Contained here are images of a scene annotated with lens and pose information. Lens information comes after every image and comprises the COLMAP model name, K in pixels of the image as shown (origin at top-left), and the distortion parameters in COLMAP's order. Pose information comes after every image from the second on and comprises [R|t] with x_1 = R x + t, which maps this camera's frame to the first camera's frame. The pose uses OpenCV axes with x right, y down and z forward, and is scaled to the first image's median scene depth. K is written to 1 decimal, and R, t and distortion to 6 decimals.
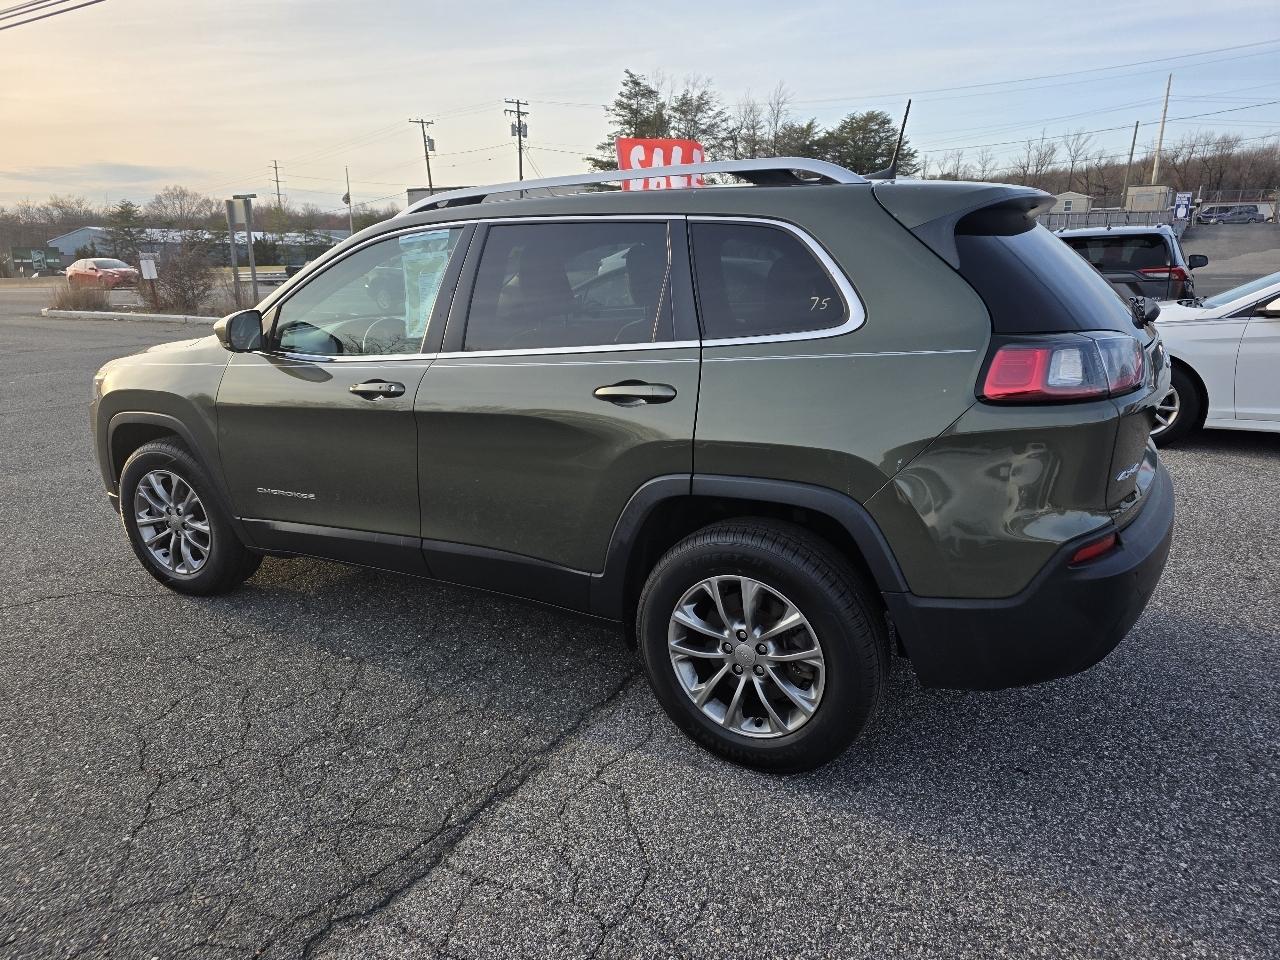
lens RADIAL K [[858.9, 0, 636.1], [0, 858.9, 479.1], [0, 0, 1]] dist [0.053775, -0.041450]
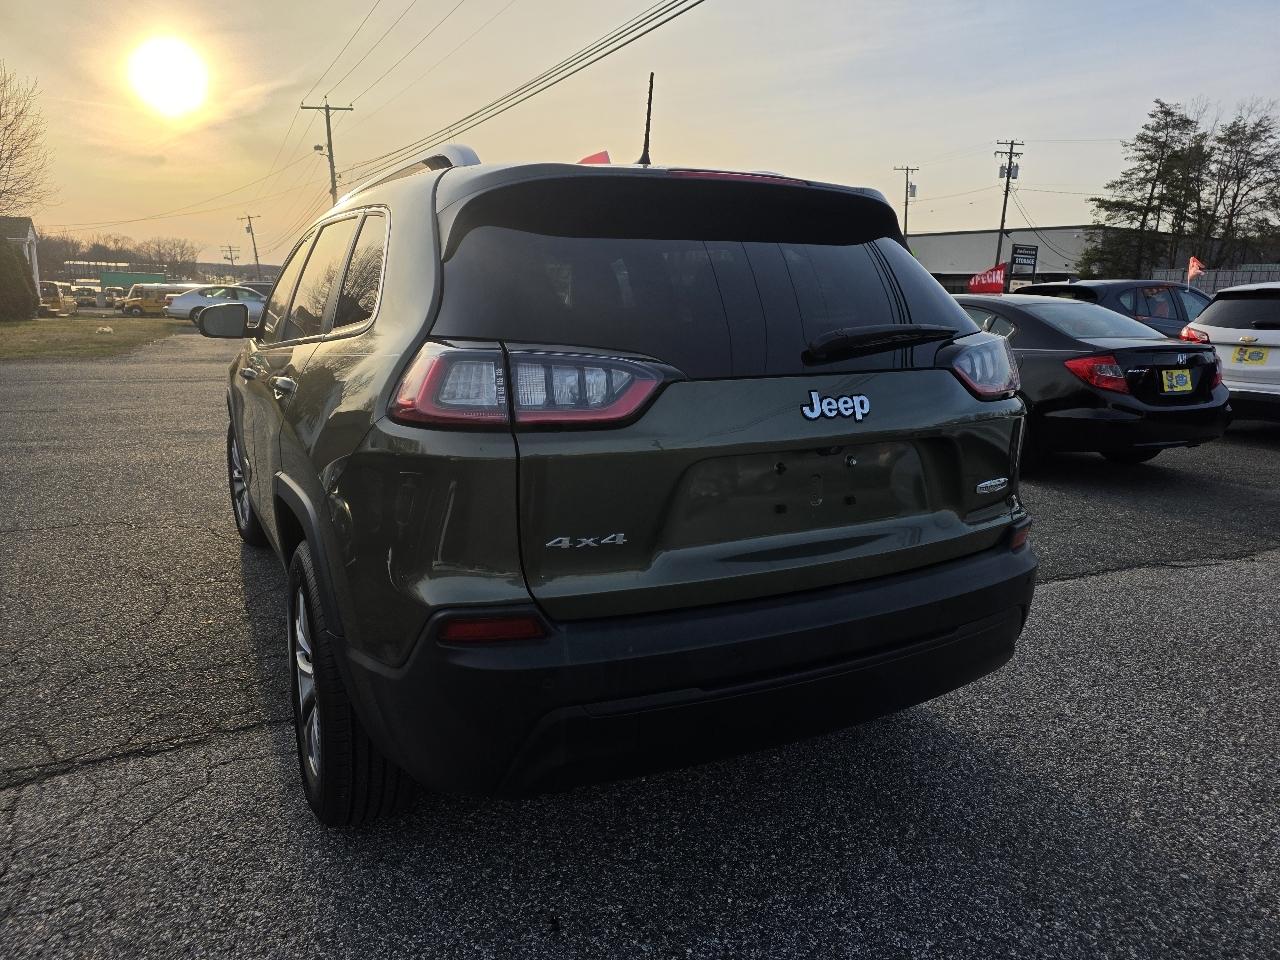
lens RADIAL K [[858.9, 0, 635.0], [0, 858.9, 469.6], [0, 0, 1]] dist [0.053775, -0.041450]
pose [[0.855050, 0.133208, -0.501144, 0.540363], [-0.163256, 0.986448, -0.016341, -0.034415], [0.492176, 0.095787, 0.865210, 0.224095]]
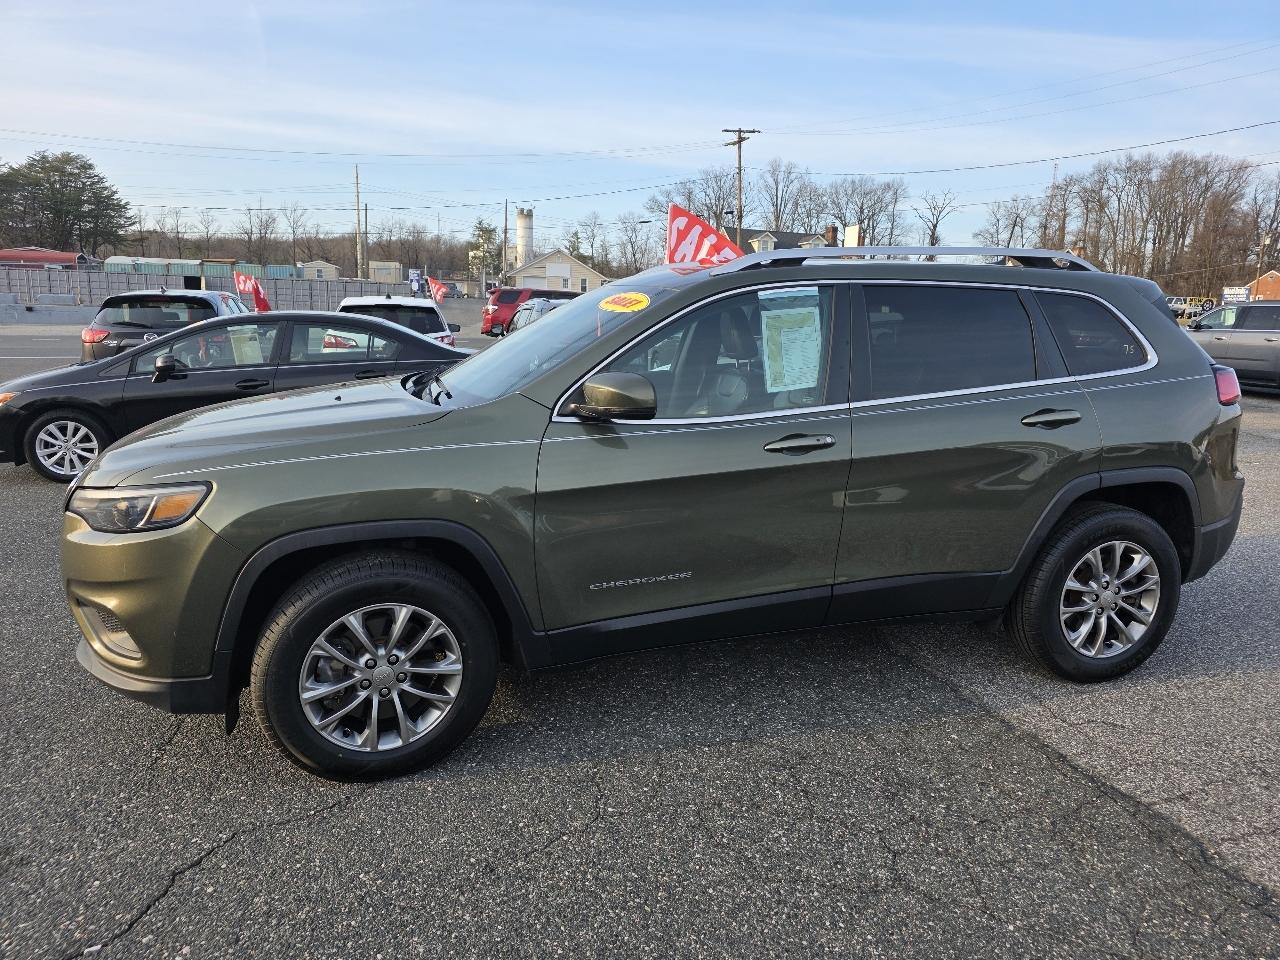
lens RADIAL K [[858.9, 0, 639.1], [0, 858.9, 477.9], [0, 0, 1]] dist [0.053775, -0.041450]
pose [[0.666587, -0.114624, 0.736562, -0.893189], [0.165739, 0.986163, 0.003473, -0.076698], [-0.726769, 0.119762, 0.676361, 0.365679]]
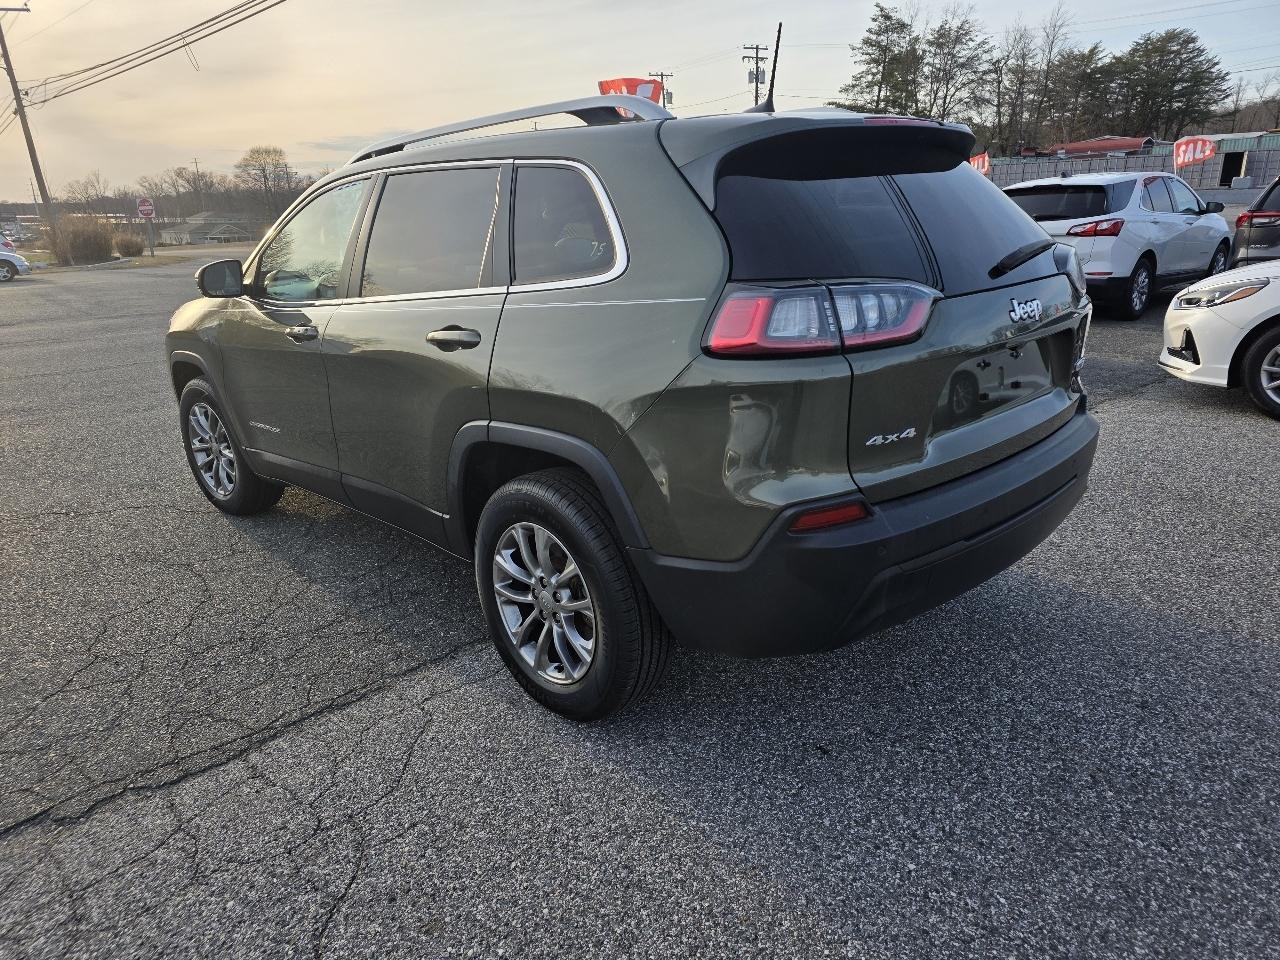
lens RADIAL K [[858.9, 0, 648.1], [0, 858.9, 487.3], [0, 0, 1]] dist [0.053775, -0.041450]
pose [[0.966225, 0.060987, -0.250379, 0.311391], [-0.046233, 0.996853, 0.064398, -0.000302], [0.253518, -0.050648, 0.966004, 0.038814]]
